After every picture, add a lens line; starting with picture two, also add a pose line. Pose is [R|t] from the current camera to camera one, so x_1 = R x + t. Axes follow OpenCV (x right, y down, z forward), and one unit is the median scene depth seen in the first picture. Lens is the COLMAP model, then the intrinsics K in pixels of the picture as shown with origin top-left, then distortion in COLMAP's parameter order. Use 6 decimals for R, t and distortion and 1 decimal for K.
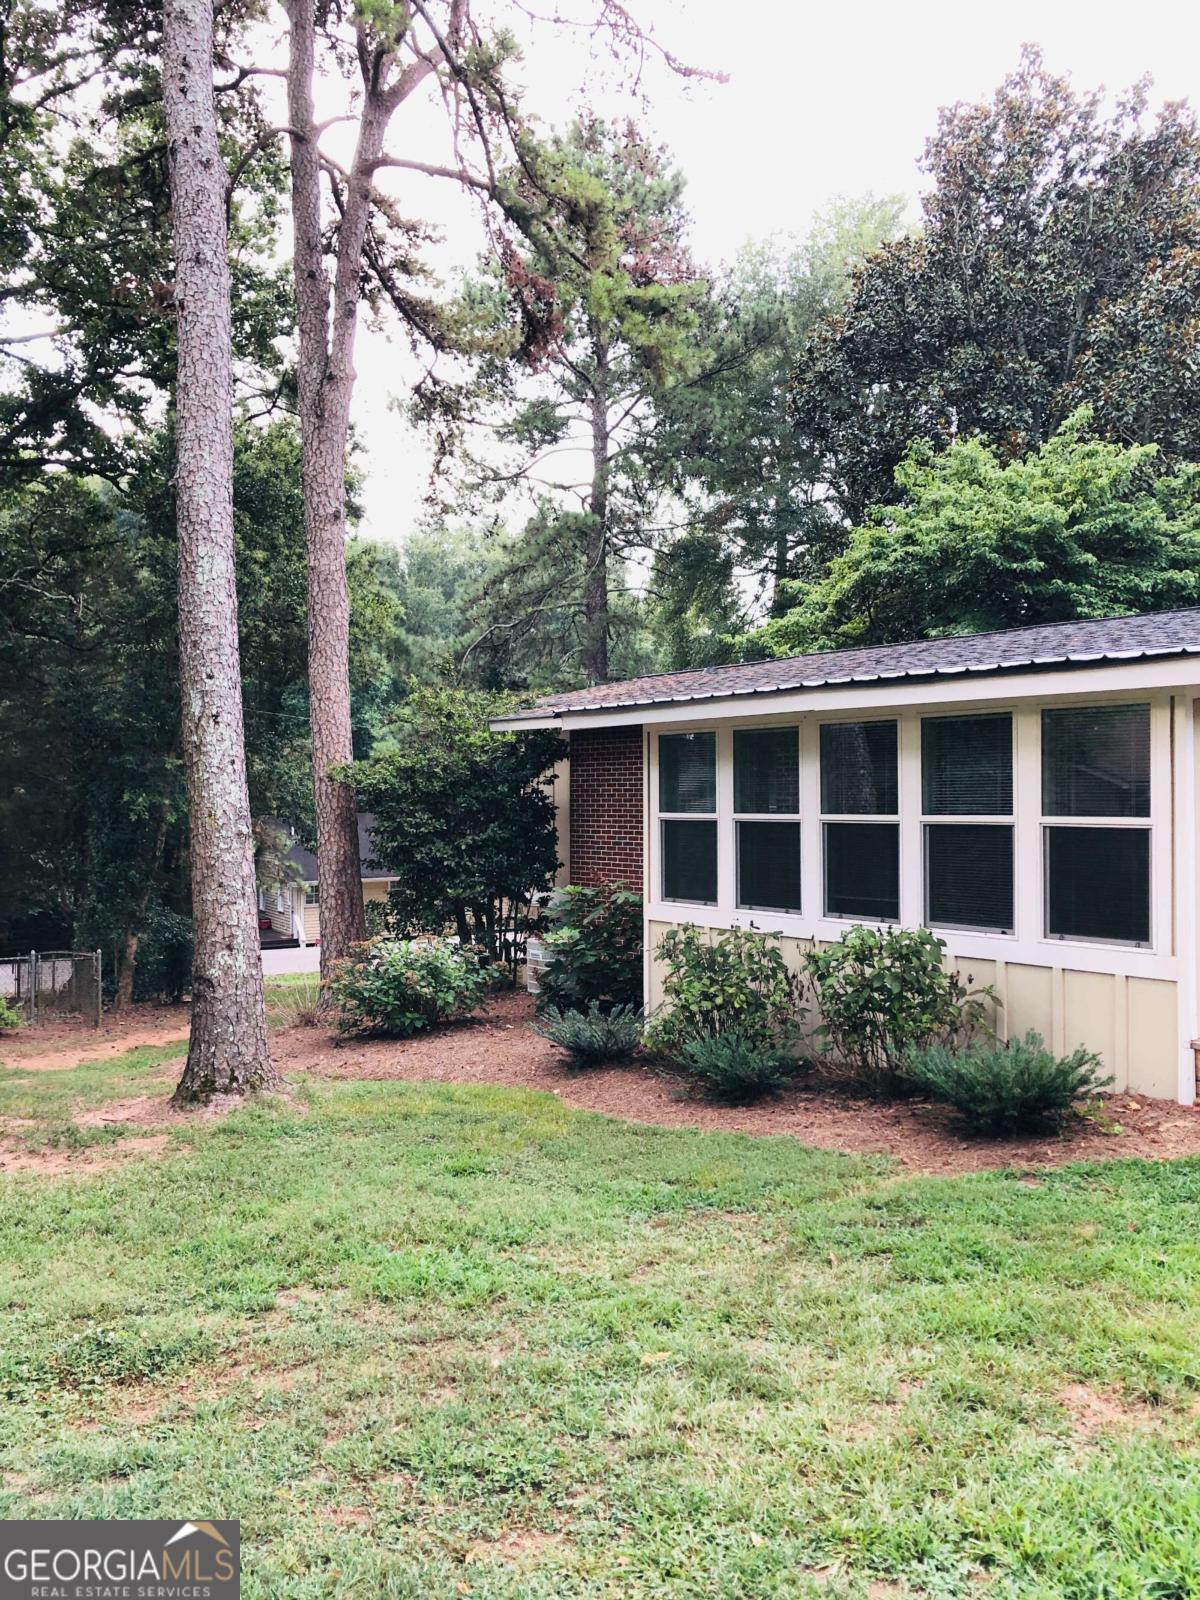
lens RADIAL K [[1316.6, 0, 602.1], [0, 1316.6, 786.4], [0, 0, 1]] dist [0.048651, -0.051911]
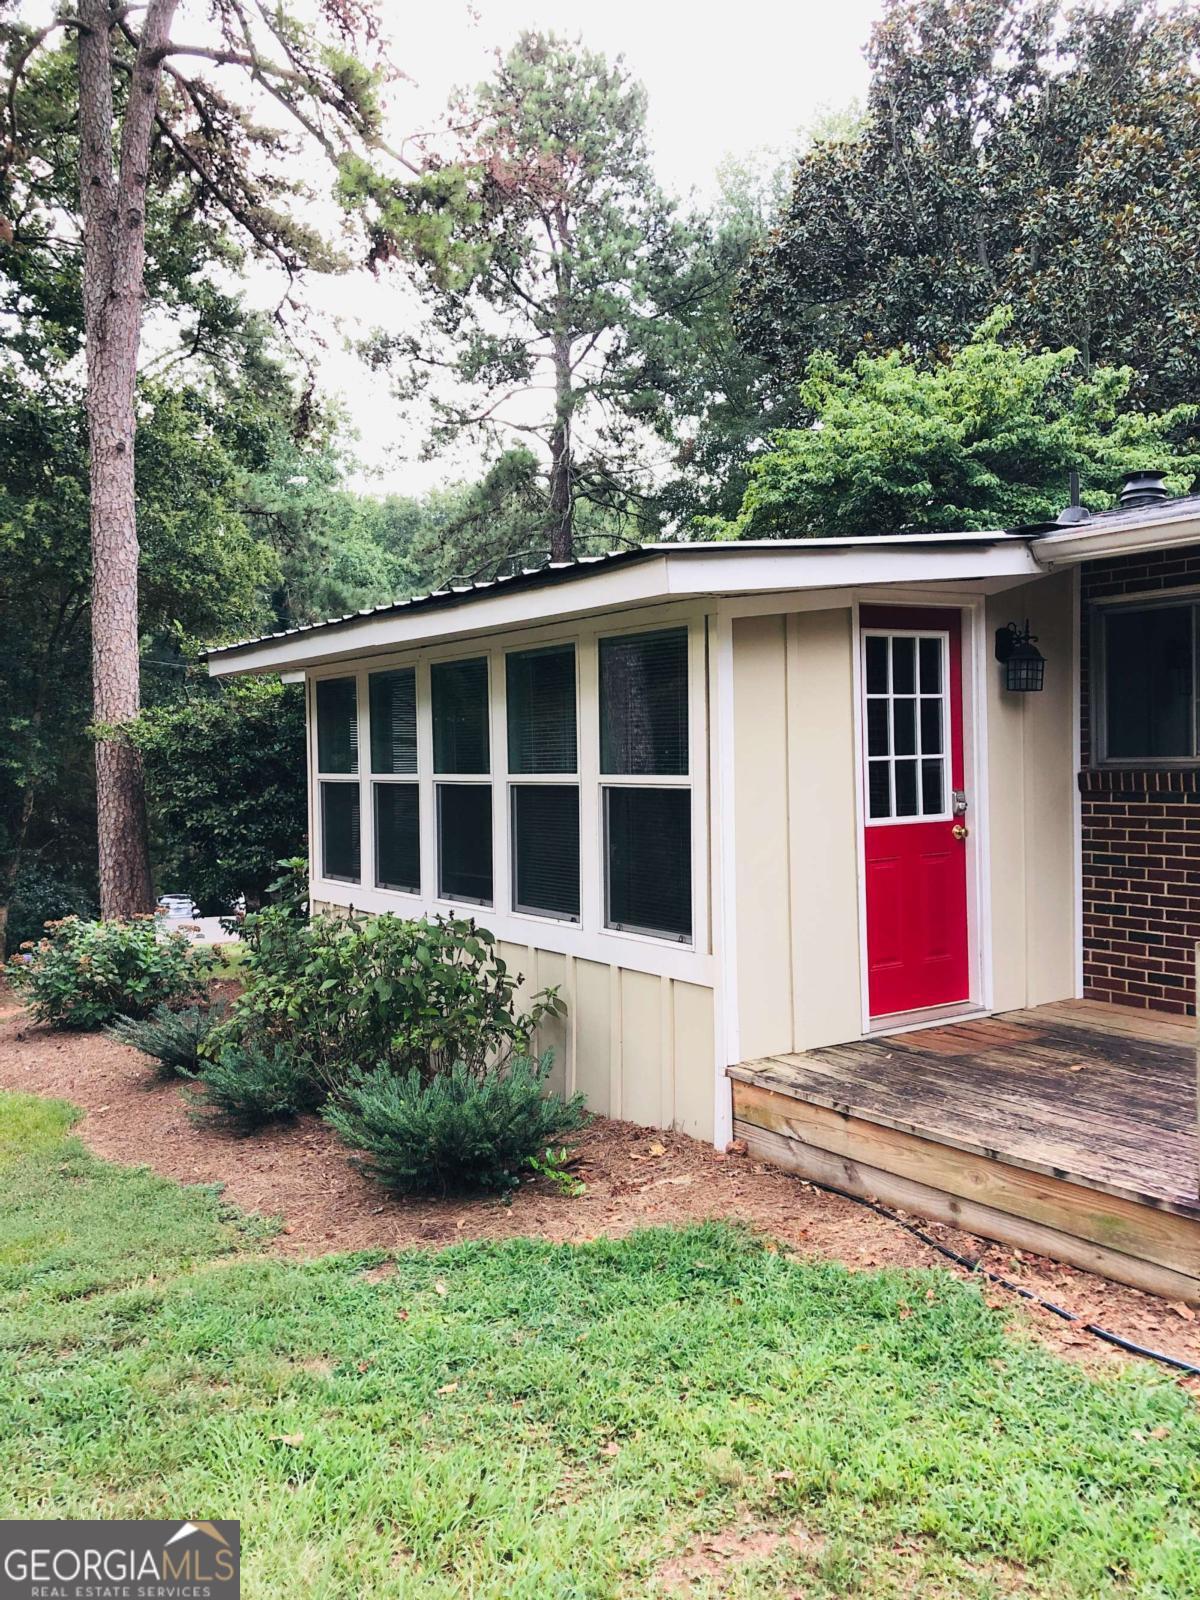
lens RADIAL K [[1316.6, 0, 616.1], [0, 1316.6, 773.4], [0, 0, 1]] dist [0.048651, -0.051911]
pose [[0.997285, -0.008256, -0.073169, 0.188838], [0.009762, 0.999747, 0.020249, 0.002985], [0.072984, -0.020908, 0.997114, 0.104234]]
